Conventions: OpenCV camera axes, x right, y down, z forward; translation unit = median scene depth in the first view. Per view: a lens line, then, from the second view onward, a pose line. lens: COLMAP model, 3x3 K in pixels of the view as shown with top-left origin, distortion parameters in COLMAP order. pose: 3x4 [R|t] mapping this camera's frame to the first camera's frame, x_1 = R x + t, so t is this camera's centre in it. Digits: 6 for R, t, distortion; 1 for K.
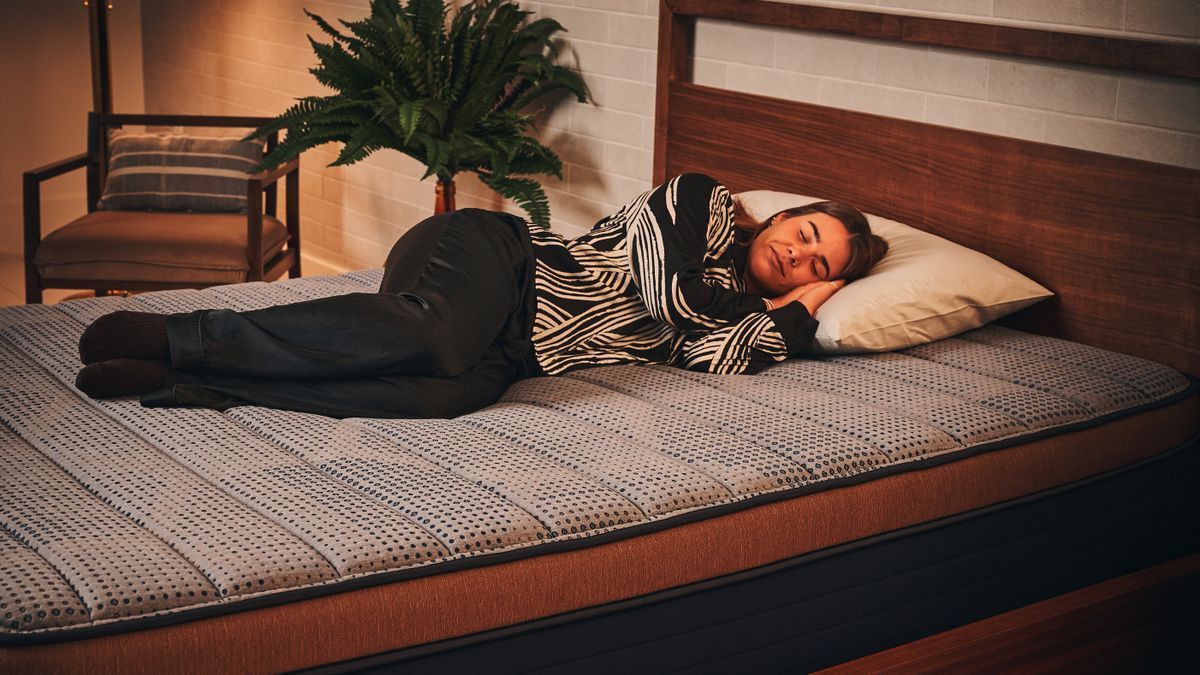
lens RADIAL K [[1832.2, 0, 558.4], [0, 1832.2, 339.9], [0, 0, 1]] dist [-0.038689, 0.000805]
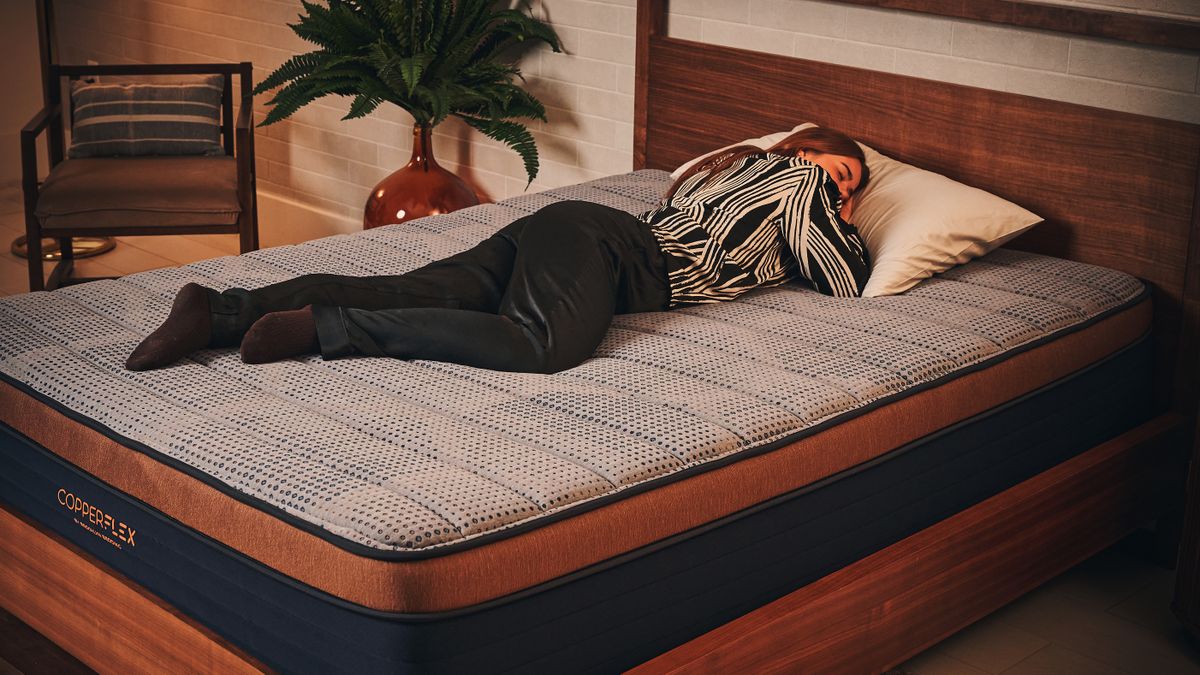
lens RADIAL K [[1837.9, 0, 600.0], [0, 1837.9, 337.5], [0, 0, 1]] dist [-0.007703, -0.130565]
pose [[0.983853, -0.060160, 0.168563, -0.211767], [0.049114, 0.996410, 0.068955, -0.040867], [-0.172107, -0.059563, 0.983276, -0.164637]]
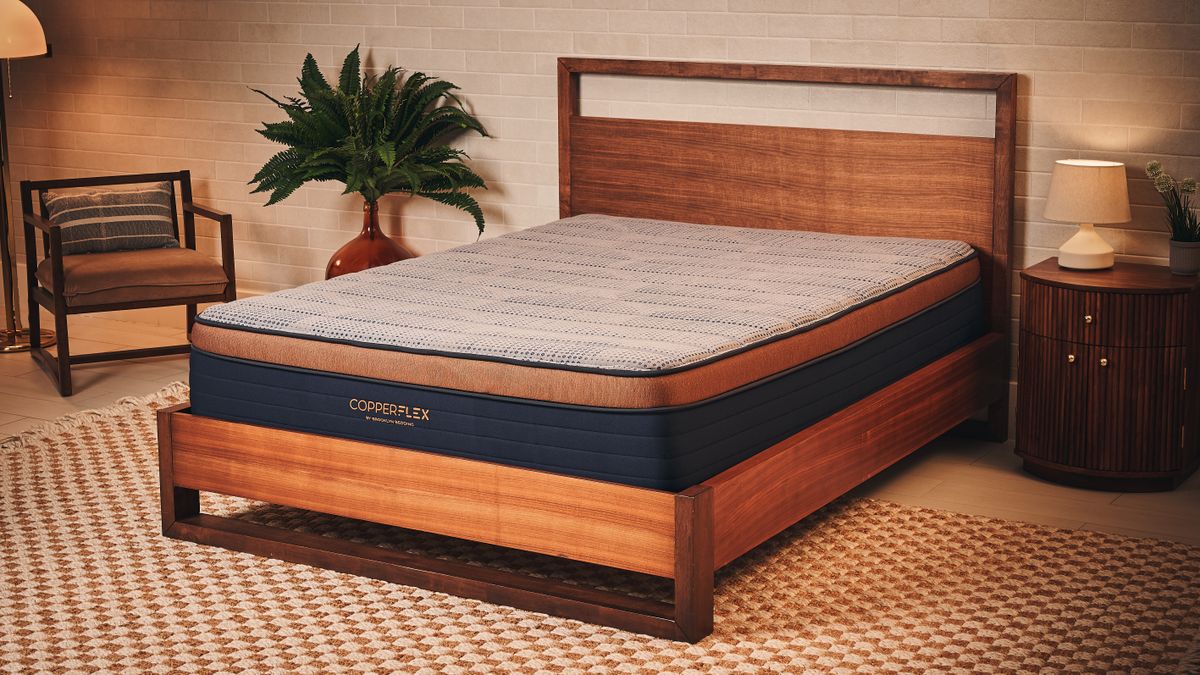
lens RADIAL K [[2124.7, 0, 600.0], [0, 2124.7, 337.5], [0, 0, 1]] dist [-0.002853, -0.127831]
pose [[0.910004, -0.119024, 0.397148, -0.781008], [0.133685, 0.990980, -0.009325, 0.075653], [-0.392456, 0.061579, 0.917707, -0.765106]]
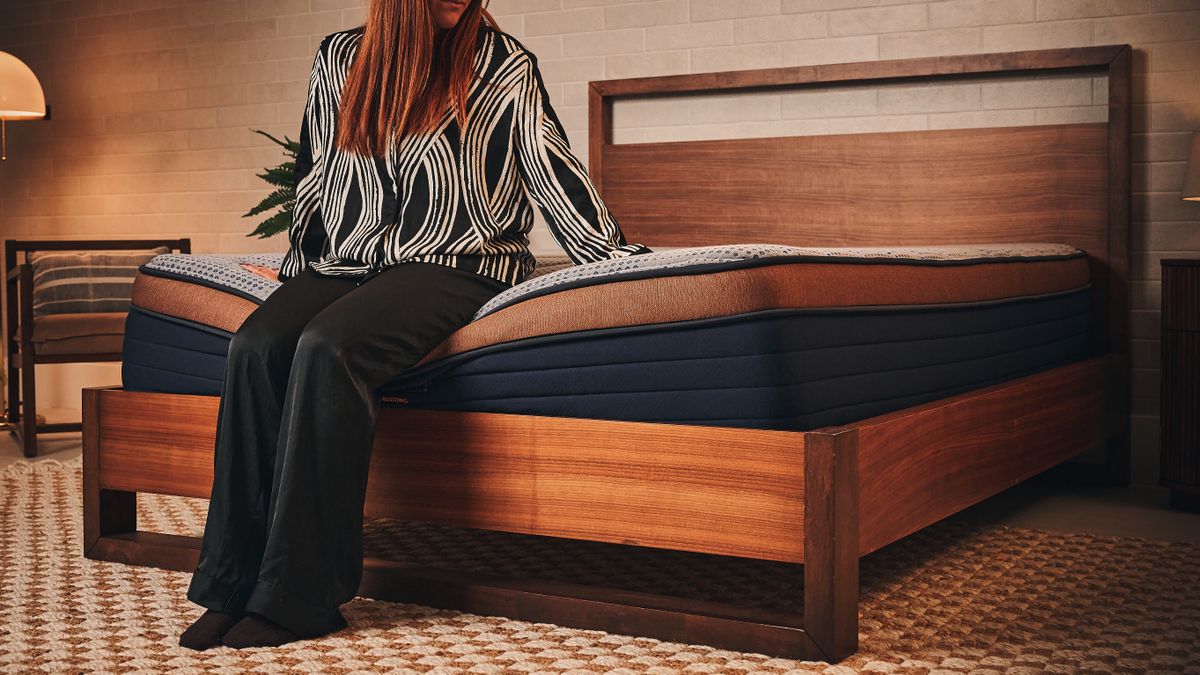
lens RADIAL K [[1629.0, 0, 577.5], [0, 1629.0, 319.9], [0, 0, 1]] dist [-0.052596, 0.063025]
pose [[0.910135, -0.047600, 0.411568, -0.566910], [0.129316, 0.976388, -0.173044, 0.239798], [-0.393613, 0.210715, 0.894800, -0.079289]]
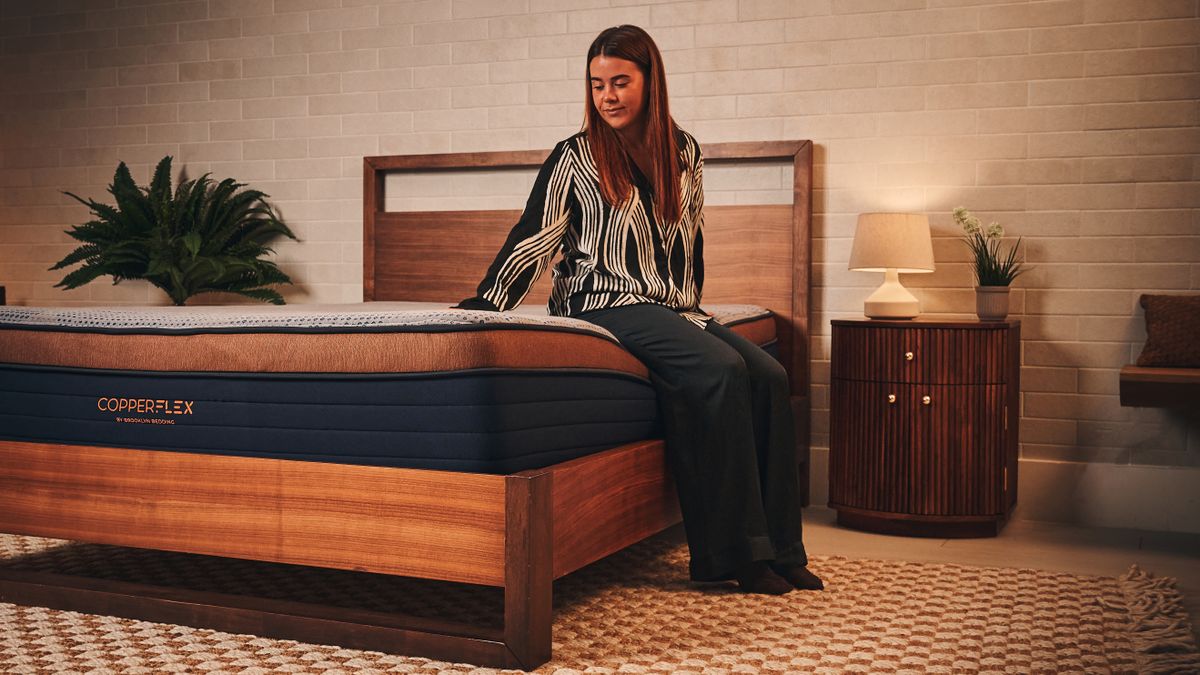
lens RADIAL K [[1409.3, 0, 600.0], [0, 1409.3, 337.5], [0, 0, 1]] dist [0.001210, -0.014265]
pose [[0.841127, -0.038590, 0.539458, -0.535118], [0.146990, 0.976217, -0.159356, 0.230863], [-0.520479, 0.213334, 0.826795, -0.117656]]
